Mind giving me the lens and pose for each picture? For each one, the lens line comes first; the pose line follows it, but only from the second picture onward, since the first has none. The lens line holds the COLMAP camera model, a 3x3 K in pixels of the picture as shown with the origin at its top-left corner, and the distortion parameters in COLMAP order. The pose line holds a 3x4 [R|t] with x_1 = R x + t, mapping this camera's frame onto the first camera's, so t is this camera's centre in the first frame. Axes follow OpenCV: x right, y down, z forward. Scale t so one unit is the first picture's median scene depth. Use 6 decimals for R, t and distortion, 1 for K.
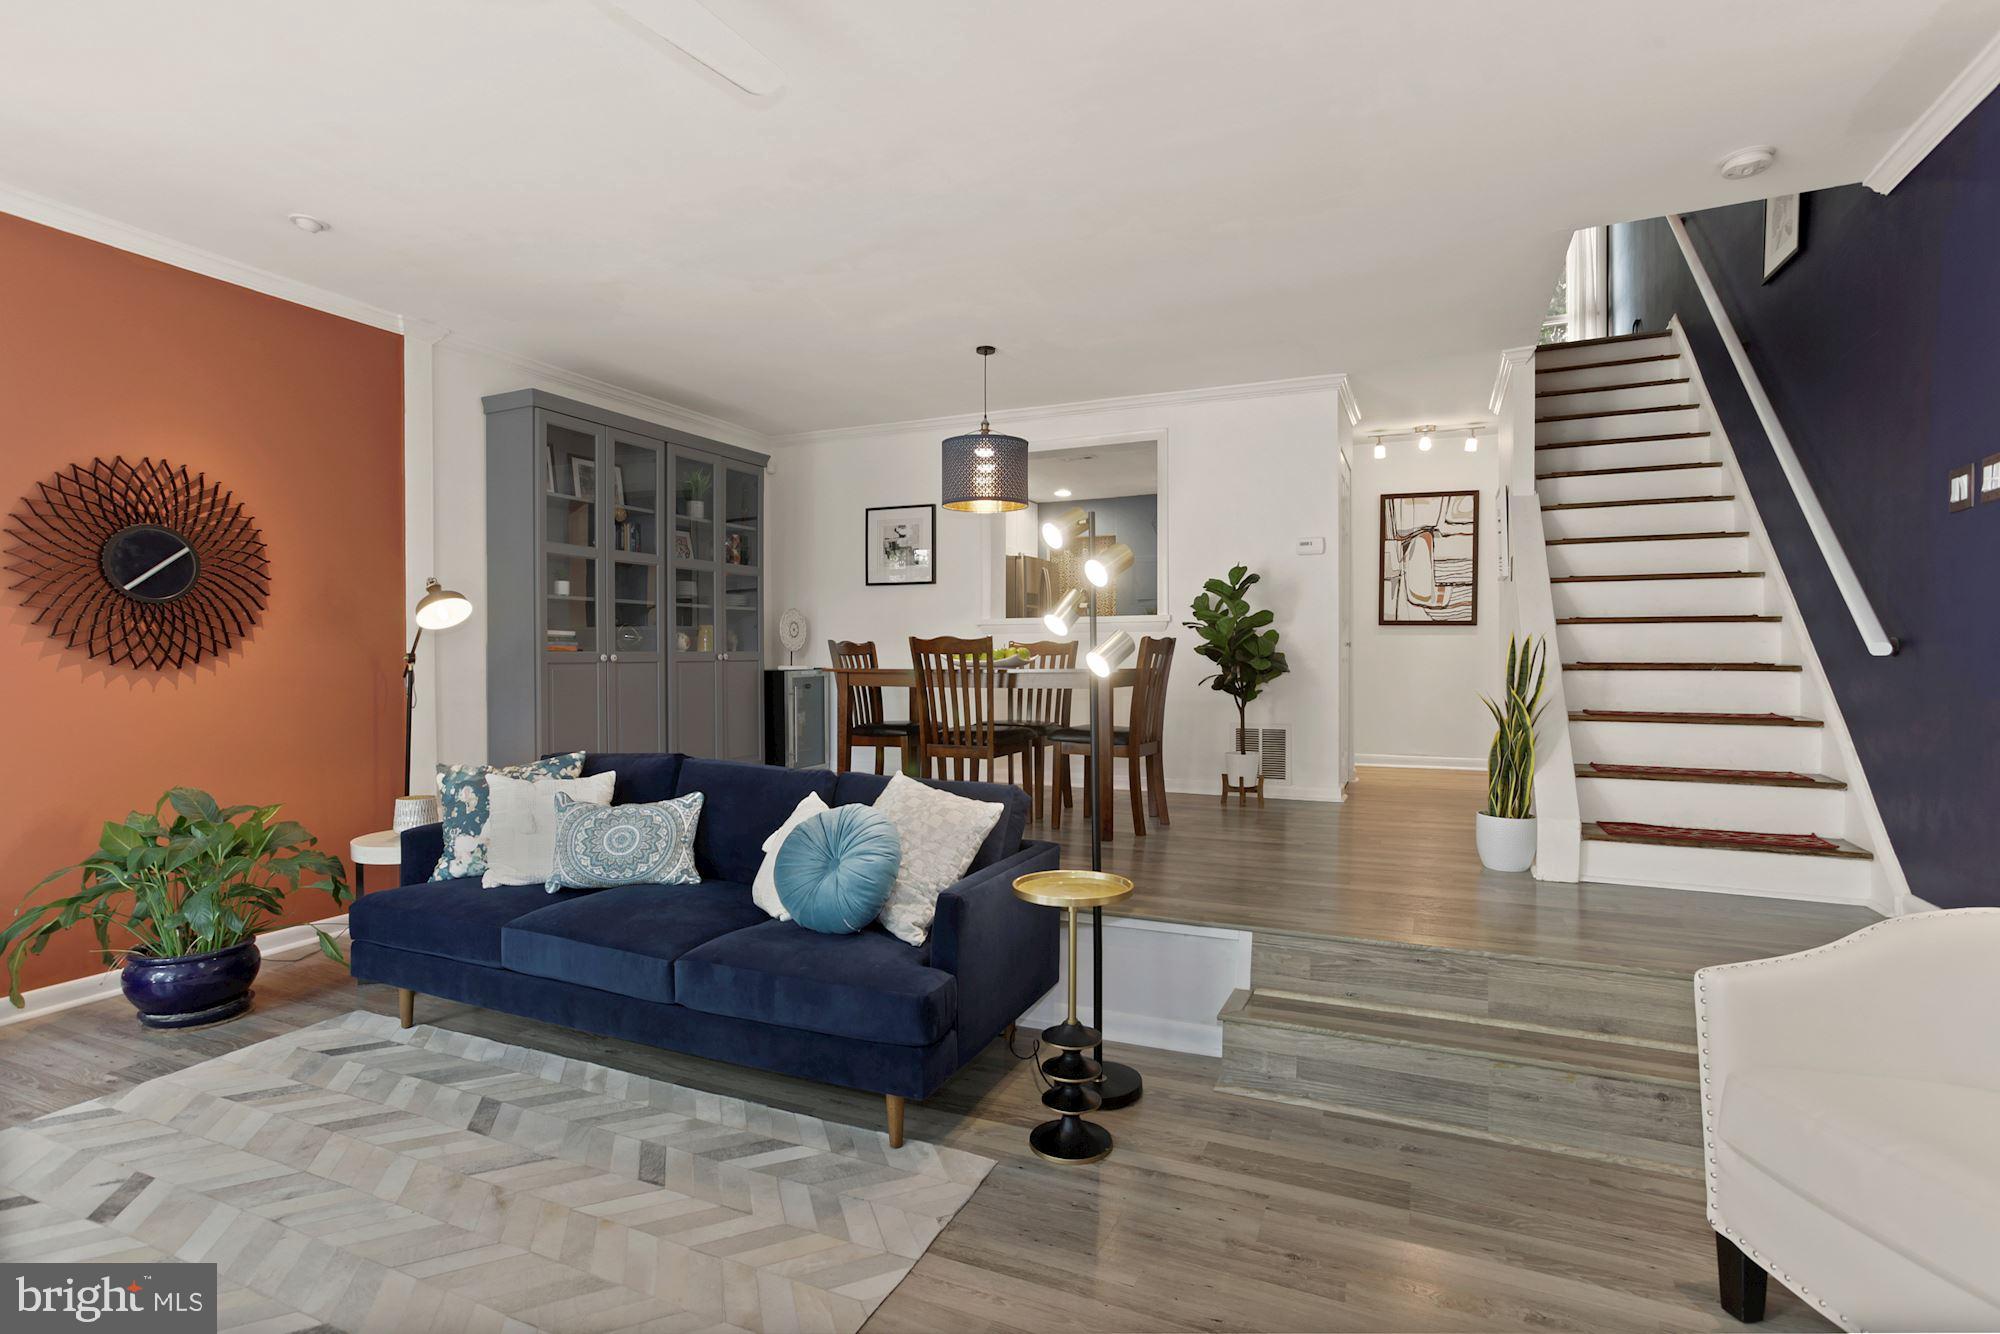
lens RADIAL K [[963.4, 0, 1002.3], [0, 963.4, 662.0], [0, 0, 1]] dist [-0.050484, 0.029763]
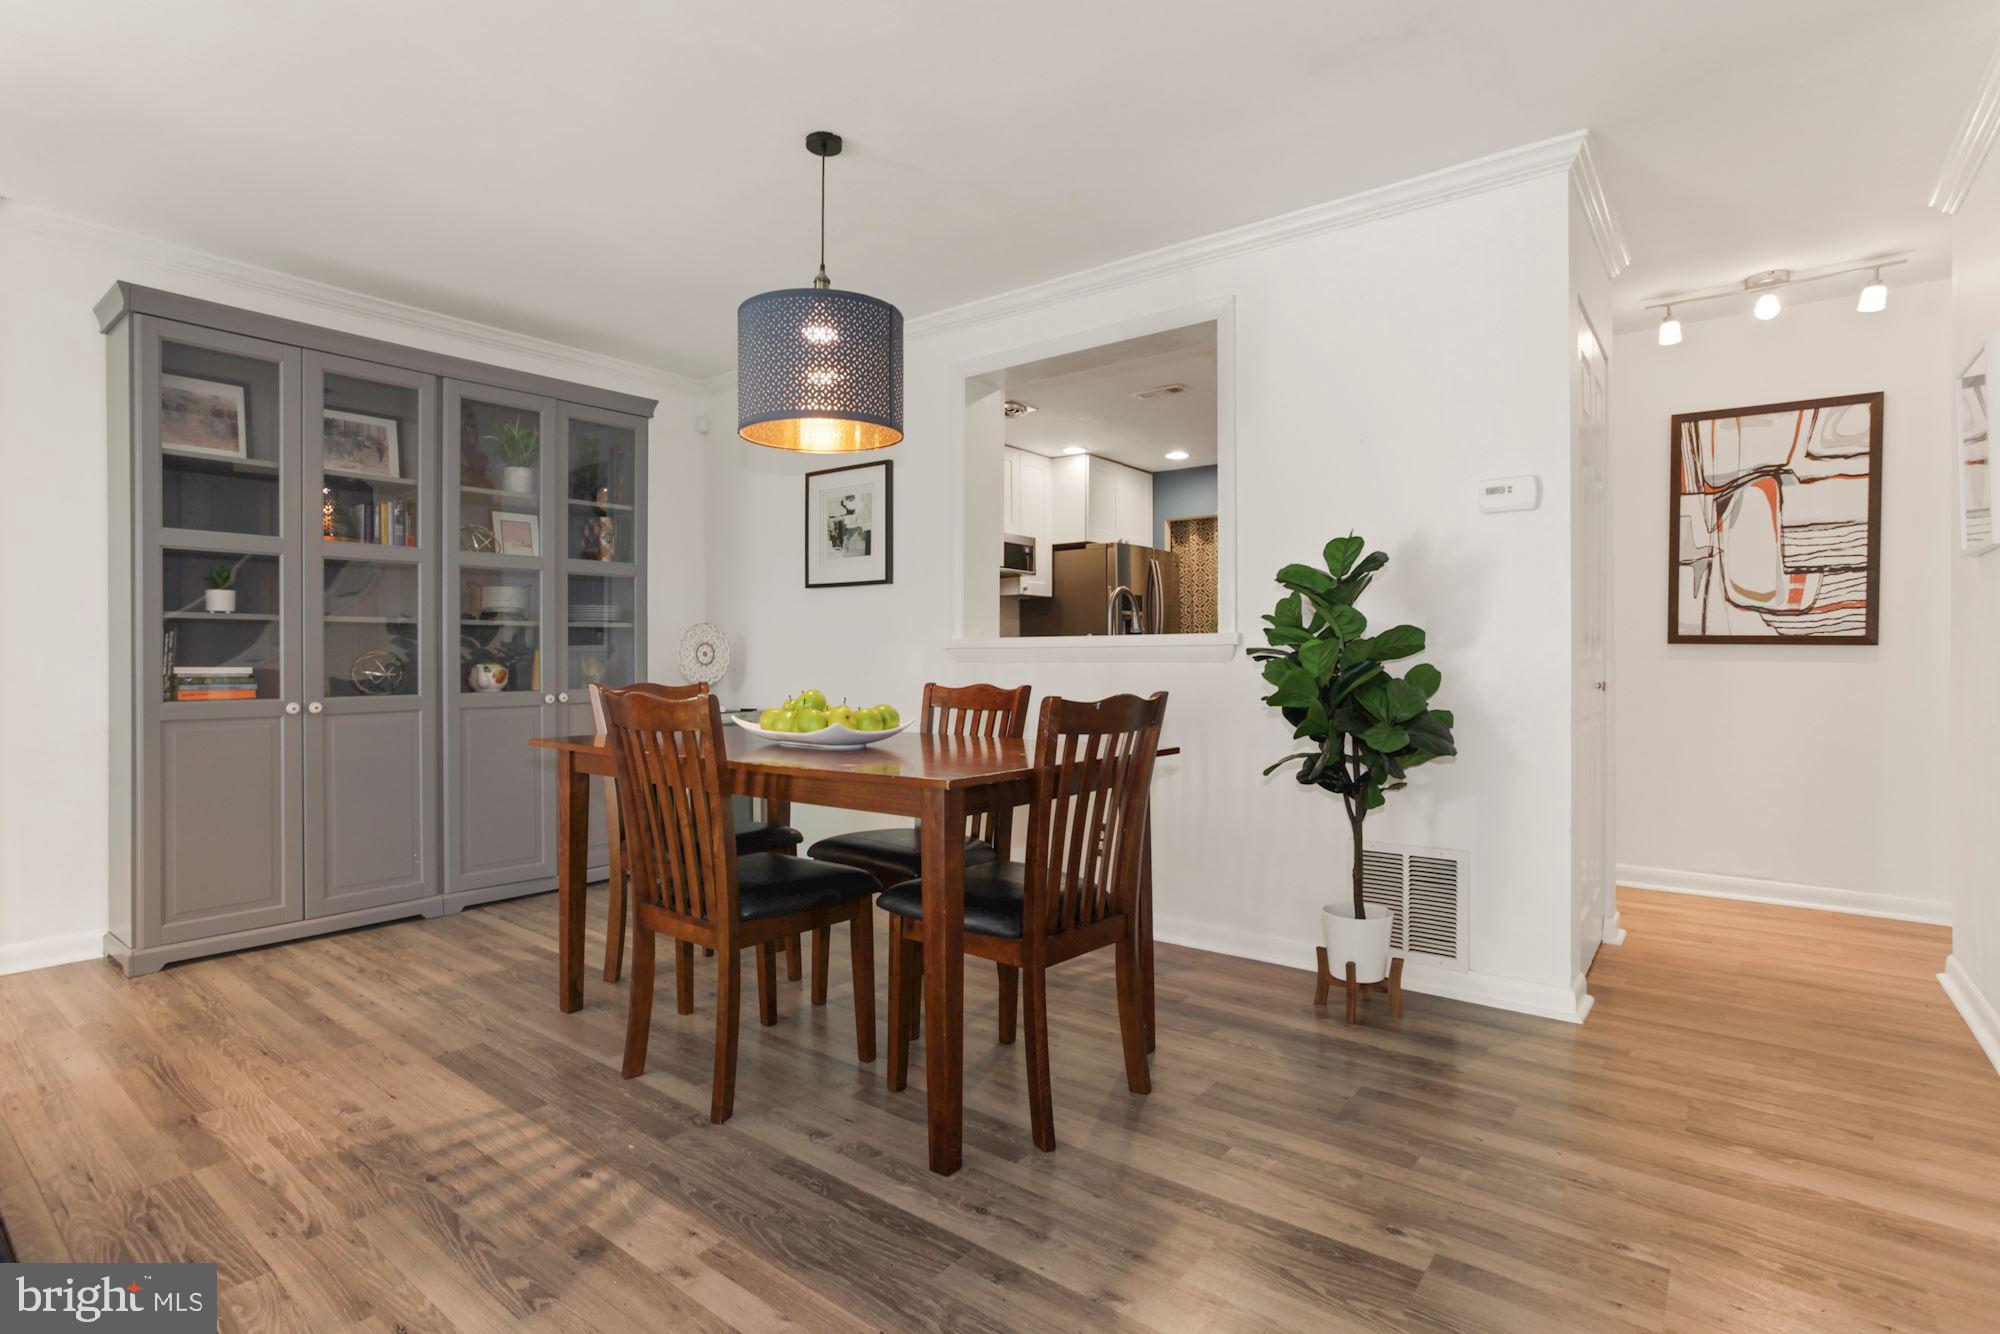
lens RADIAL K [[956.7, 0, 1016.3], [0, 956.7, 665.5], [0, 0, 1]] dist [-0.066724, 0.042722]
pose [[0.971441, 0.003017, -0.237263, 0.172452], [-0.002602, 0.999994, 0.002061, -0.030075], [0.237268, -0.001385, 0.971443, 0.425059]]
